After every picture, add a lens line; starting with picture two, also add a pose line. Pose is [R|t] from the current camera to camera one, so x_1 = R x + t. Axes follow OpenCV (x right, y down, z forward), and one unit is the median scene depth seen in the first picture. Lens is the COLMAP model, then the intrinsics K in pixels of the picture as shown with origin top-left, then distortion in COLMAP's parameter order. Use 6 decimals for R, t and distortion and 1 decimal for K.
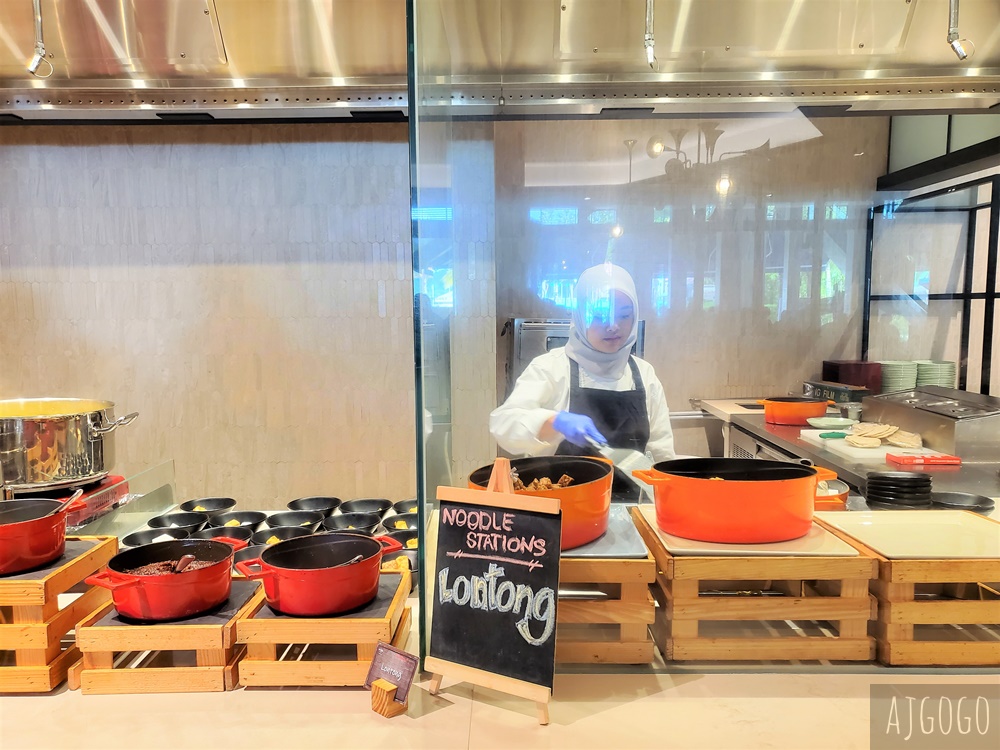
lens RADIAL K [[787.5, 0, 500.0], [0, 787.5, 375.0], [0, 0, 1]] dist [-0.003537, 0.035916]
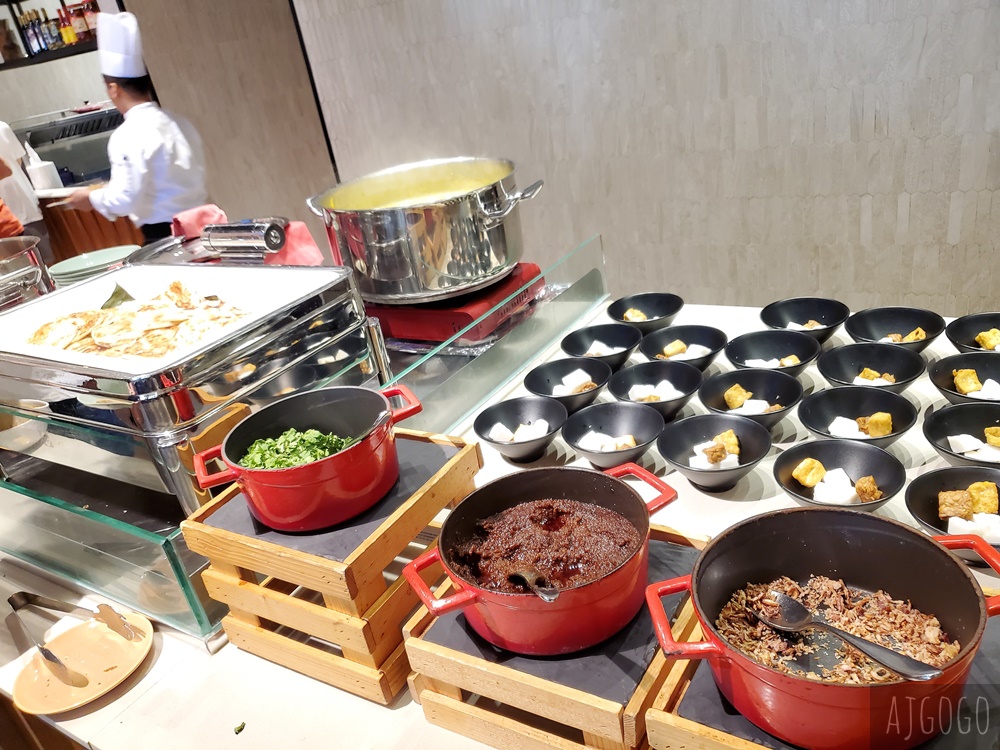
lens RADIAL K [[787.5, 0, 500.0], [0, 787.5, 375.0], [0, 0, 1]] dist [-0.003537, 0.035916]
pose [[0.836258, 0.100722, -0.539007, -0.061846], [0.118905, 0.926286, 0.357570, -0.029866], [0.535289, -0.363111, 0.762637, 0.245379]]
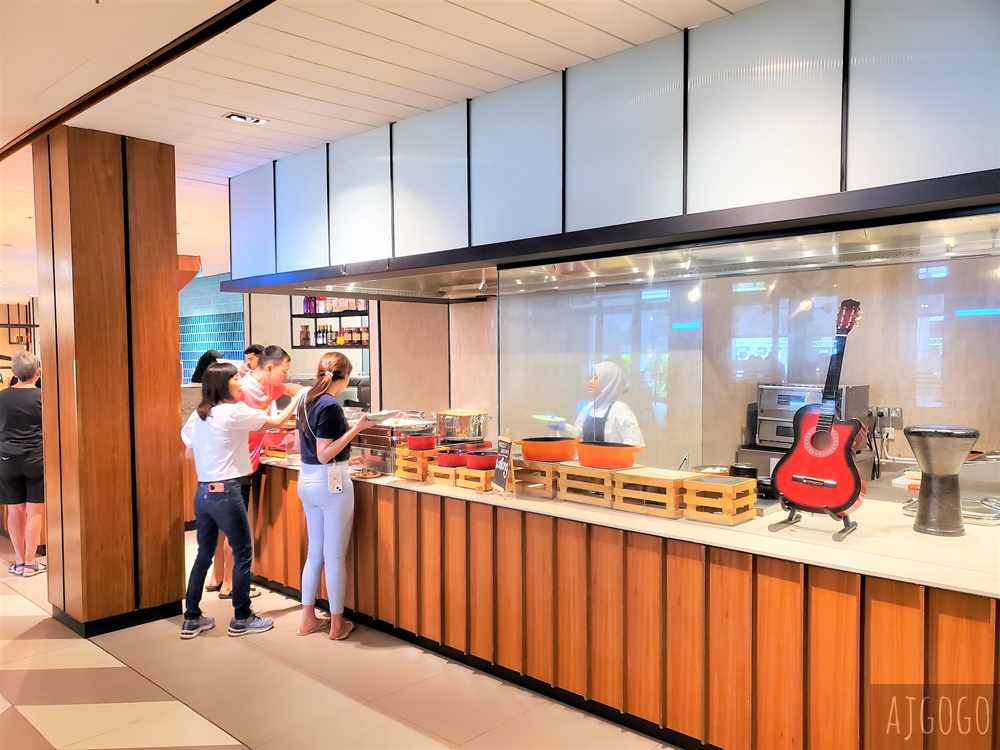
lens RADIAL K [[787.5, 0, 500.0], [0, 787.5, 375.0], [0, 0, 1]] dist [-0.003537, 0.035916]
pose [[0.728272, 0.023333, -0.684891, 0.892837], [-0.058010, 0.997932, -0.027688, -0.012425], [0.682829, 0.059895, 0.728119, -0.606217]]
